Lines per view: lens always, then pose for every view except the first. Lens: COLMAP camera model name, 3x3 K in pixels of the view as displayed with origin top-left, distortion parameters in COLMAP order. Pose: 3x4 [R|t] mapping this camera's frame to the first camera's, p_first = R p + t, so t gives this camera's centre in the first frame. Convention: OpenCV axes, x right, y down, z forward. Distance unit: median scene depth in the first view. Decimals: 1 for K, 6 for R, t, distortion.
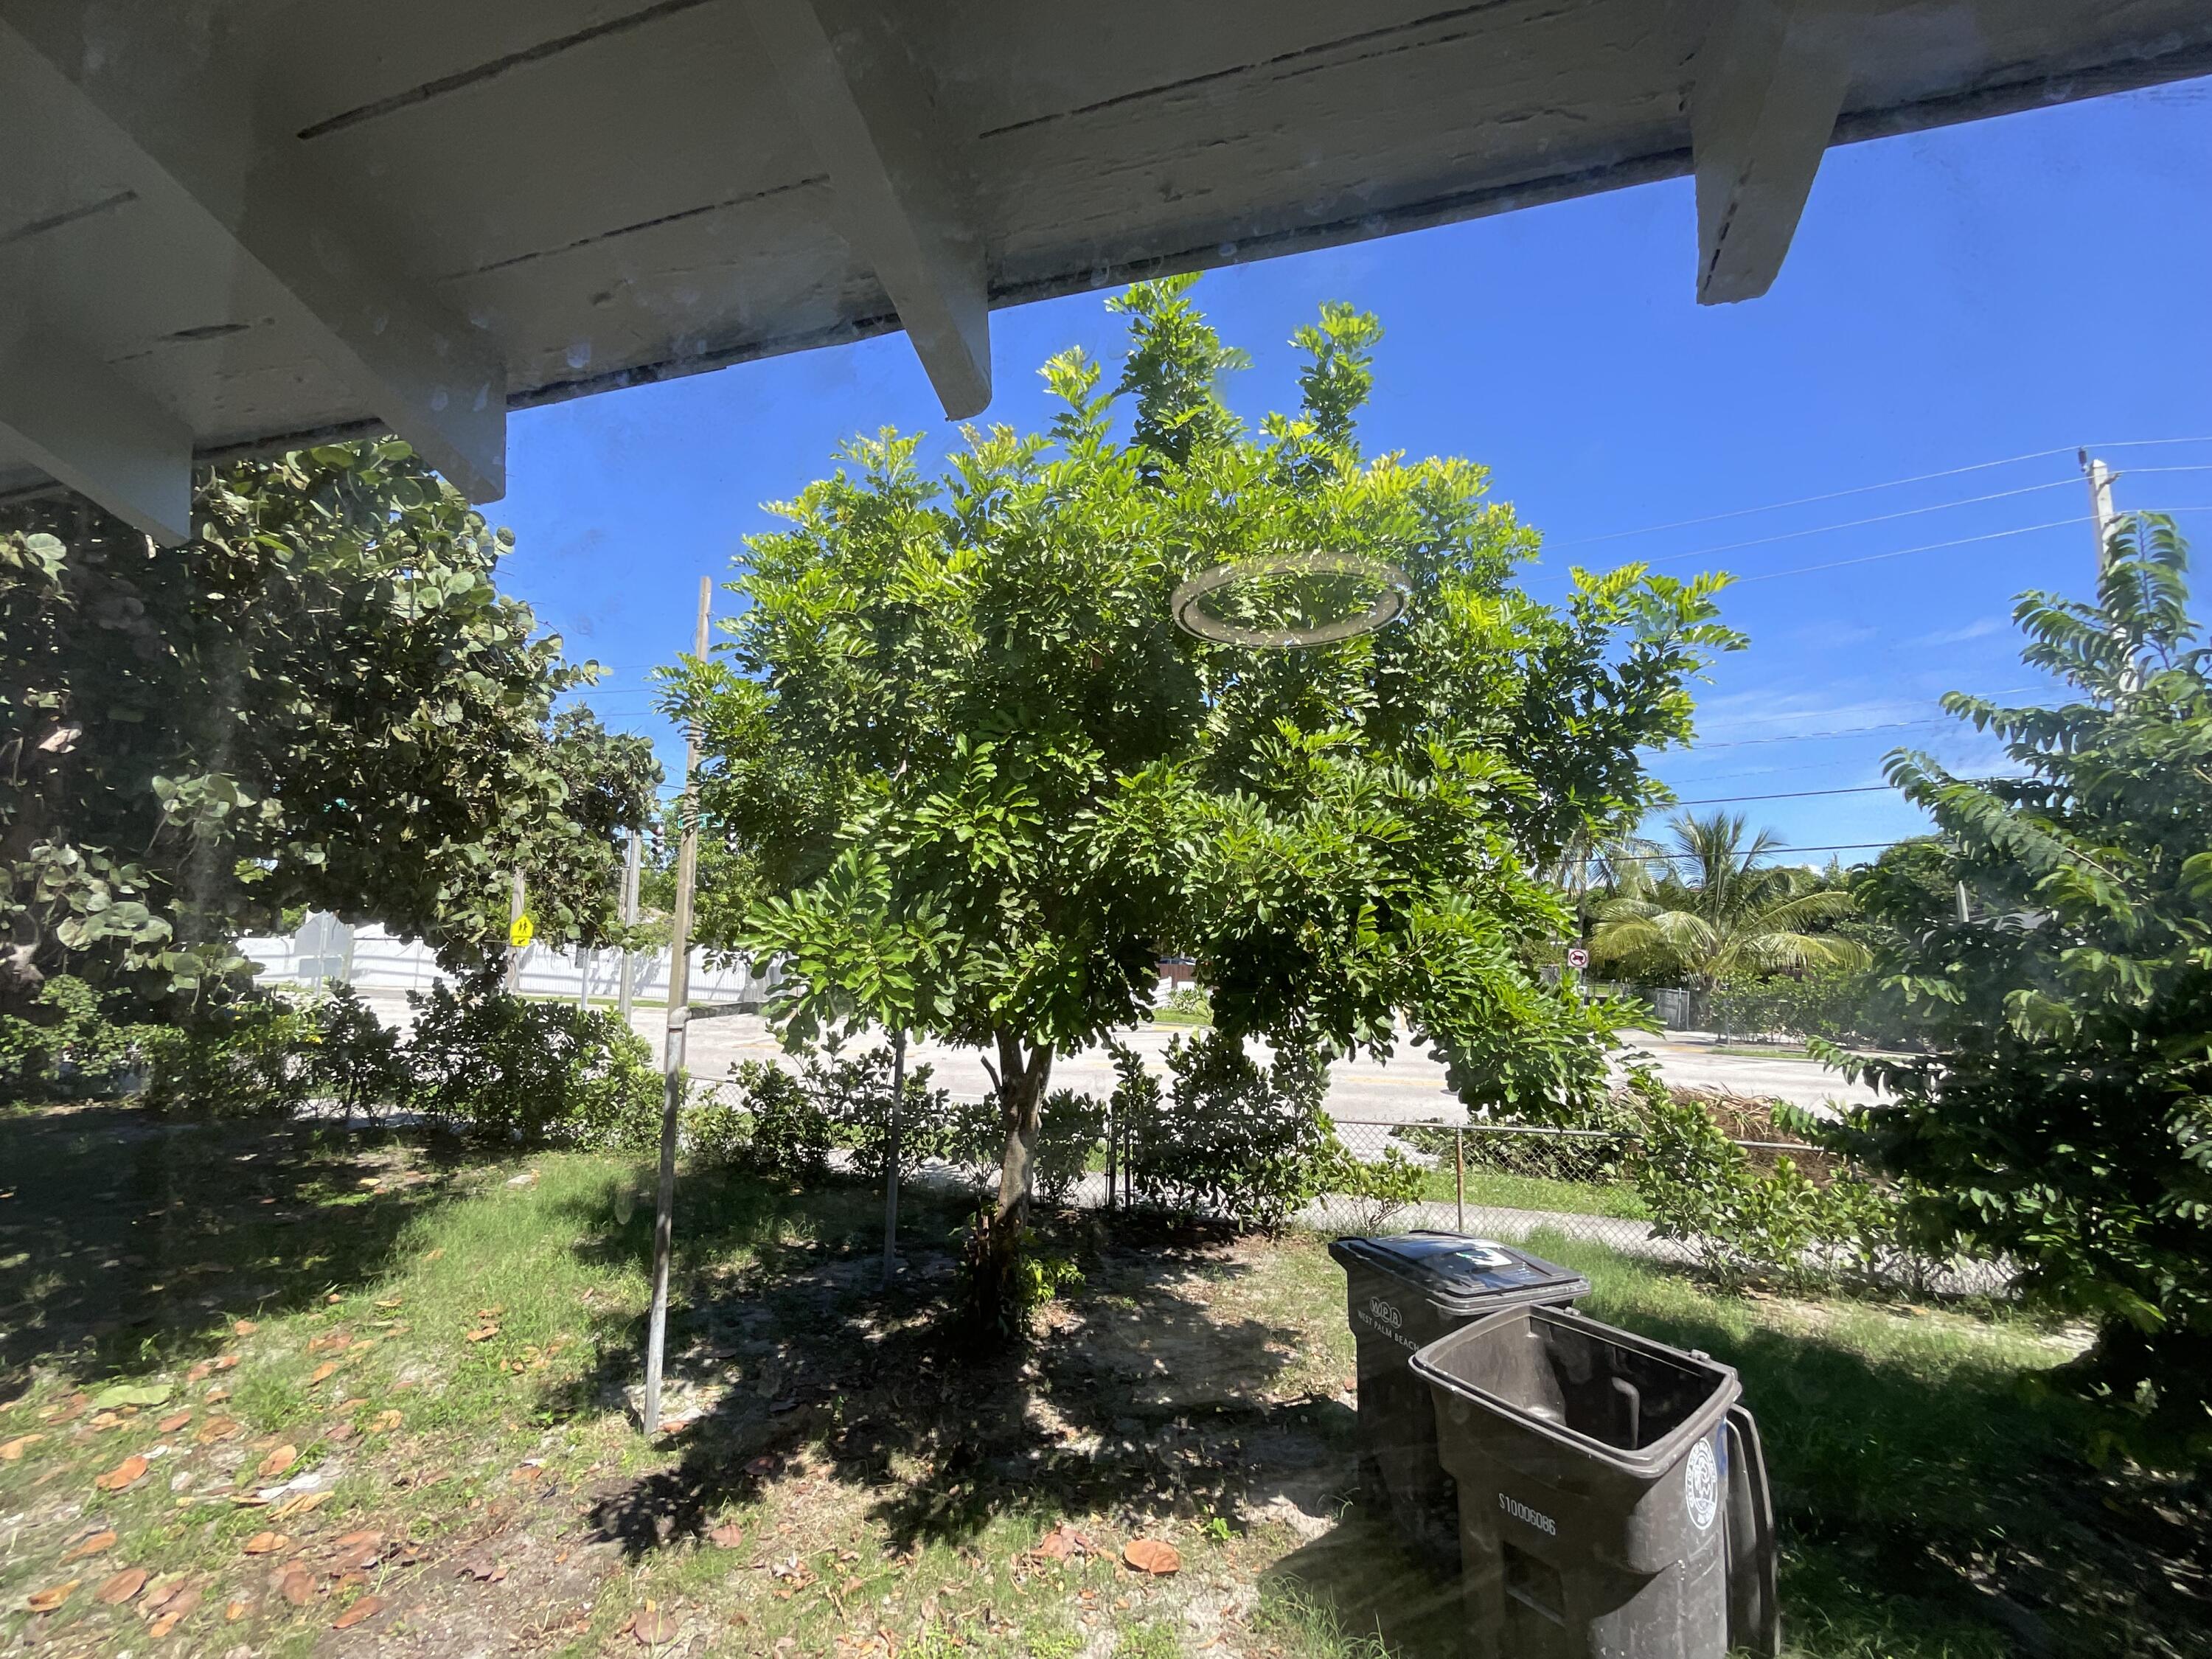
lens RADIAL K [[893.2, 0, 1105.9], [0, 893.2, 831.1], [0, 0, 1]] dist [0.001601, -0.000942]
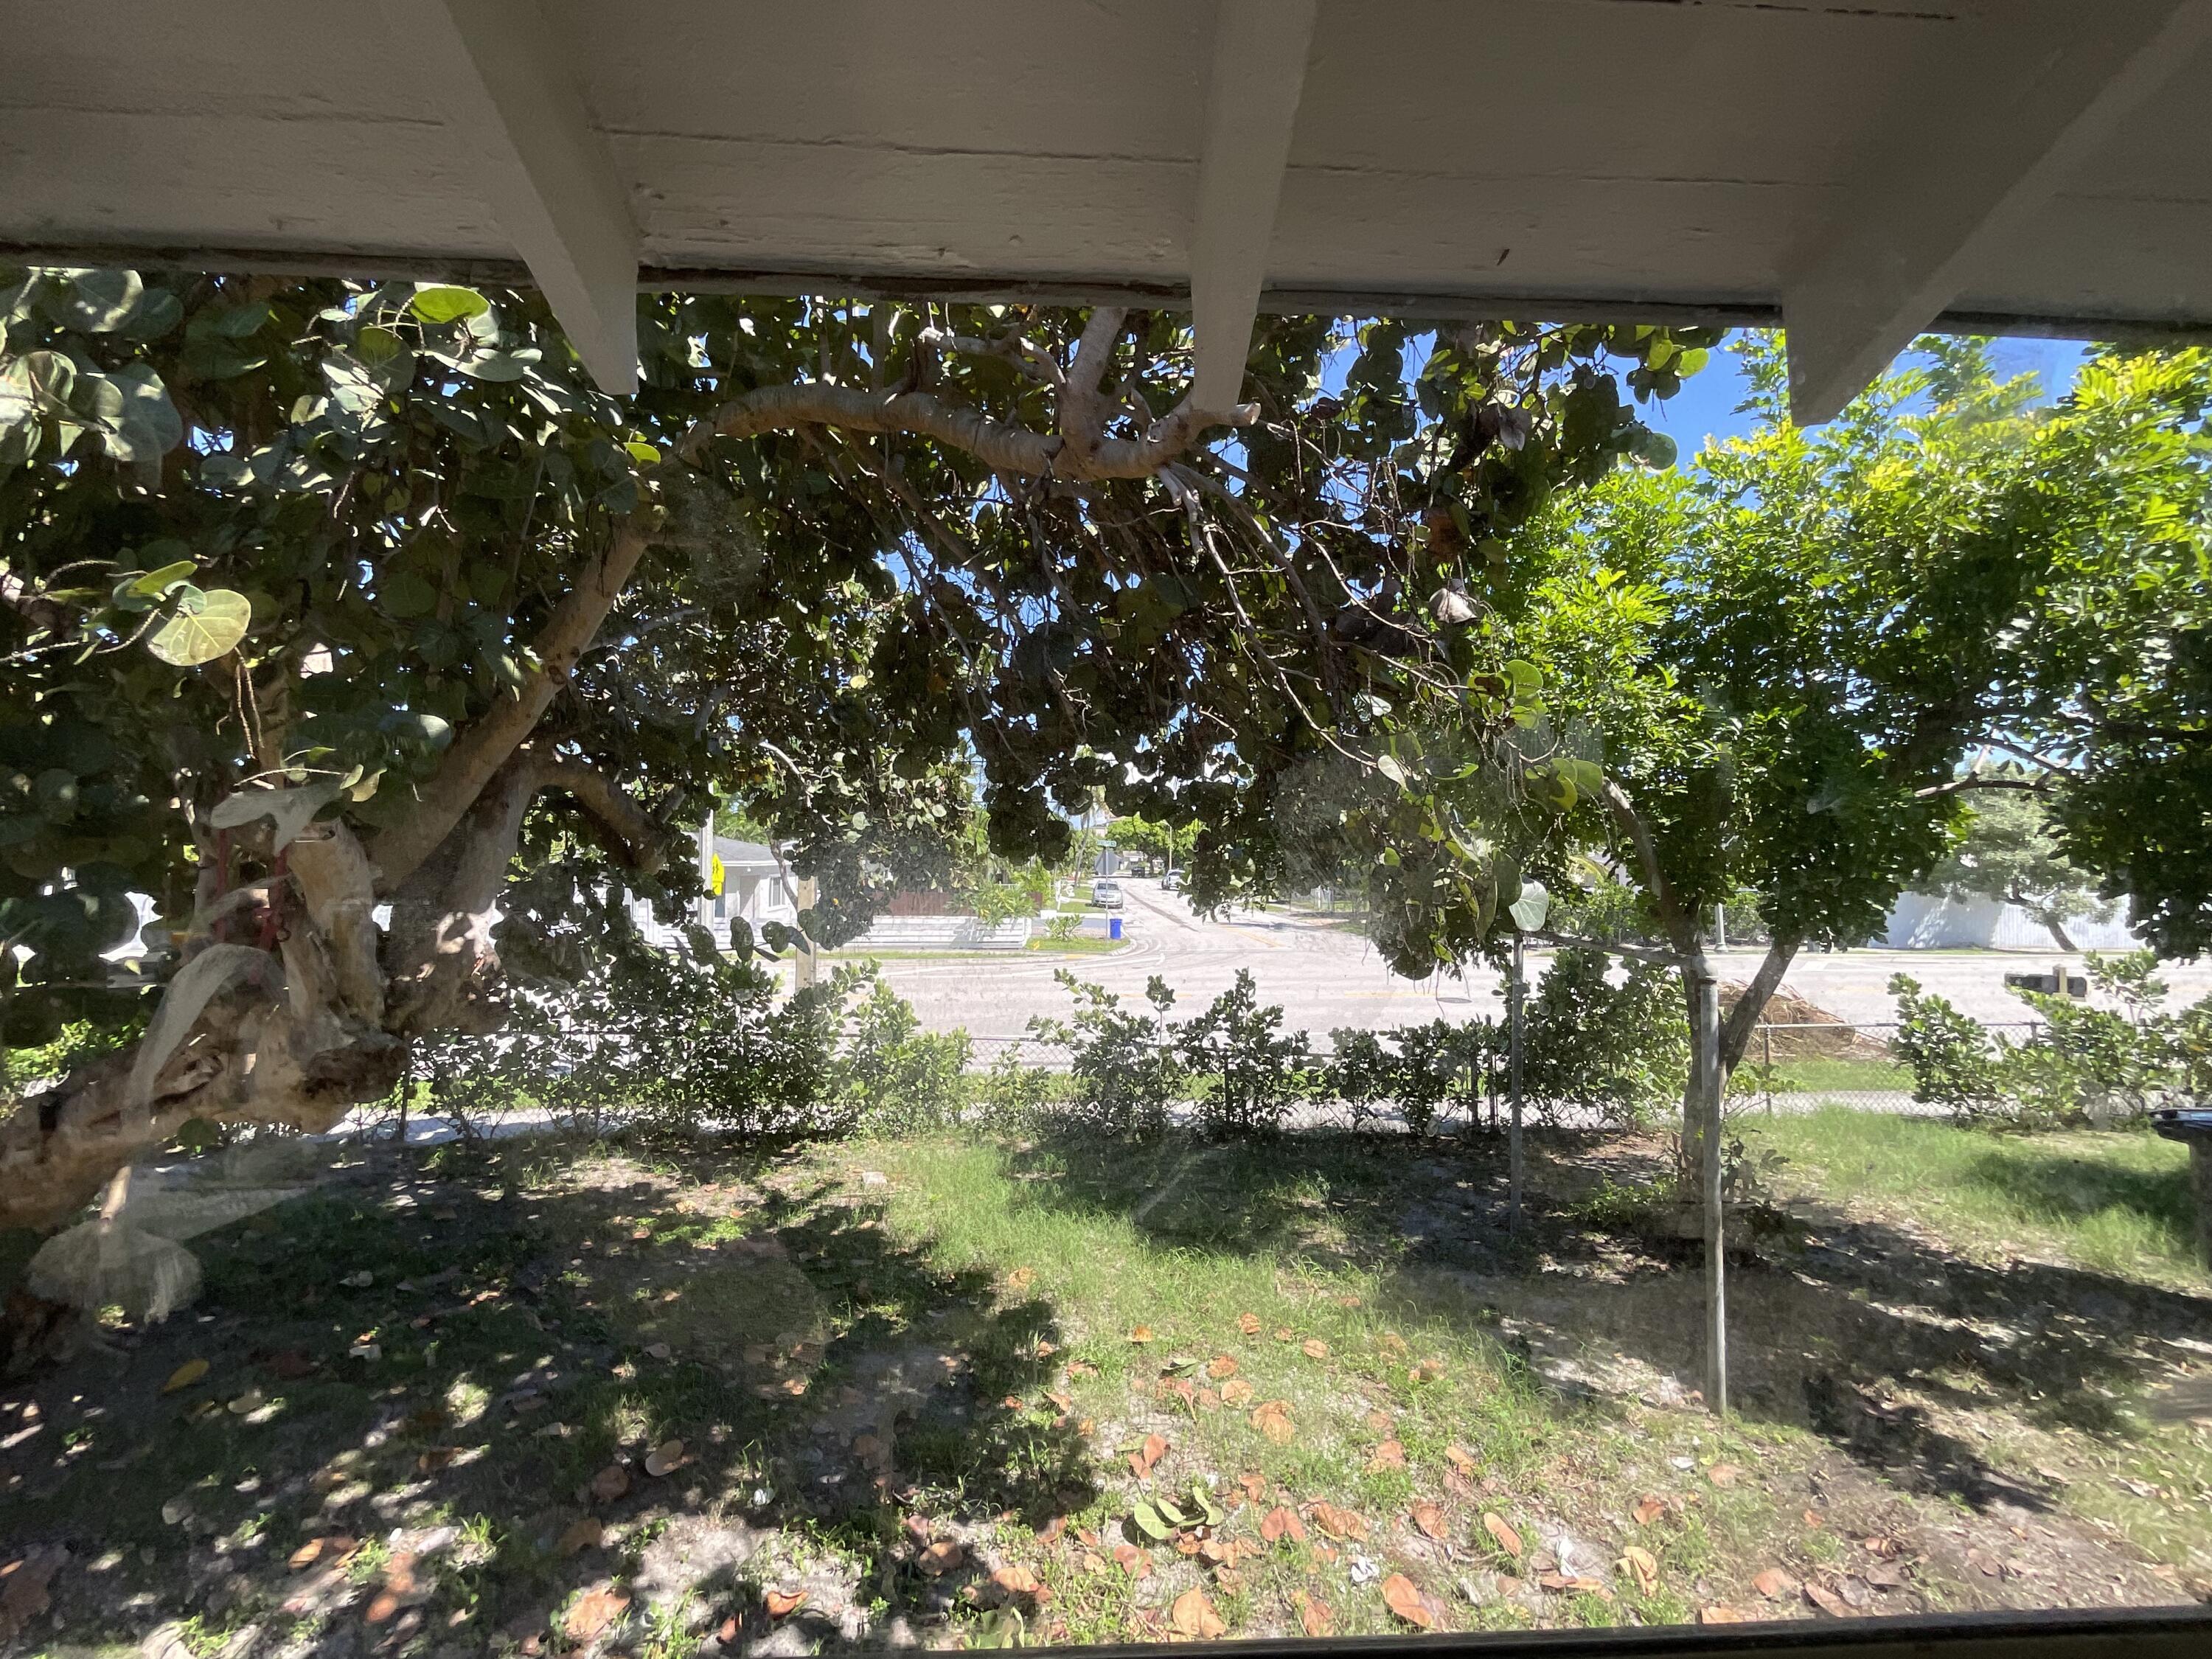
lens RADIAL K [[893.2, 0, 1103.2], [0, 893.2, 811.1], [0, 0, 1]] dist [0.001601, -0.000942]
pose [[0.932716, 0.014056, 0.360338, -1.040695], [-0.039058, 0.997299, 0.062197, 0.001841], [-0.358490, -0.072086, 0.930746, 0.279016]]
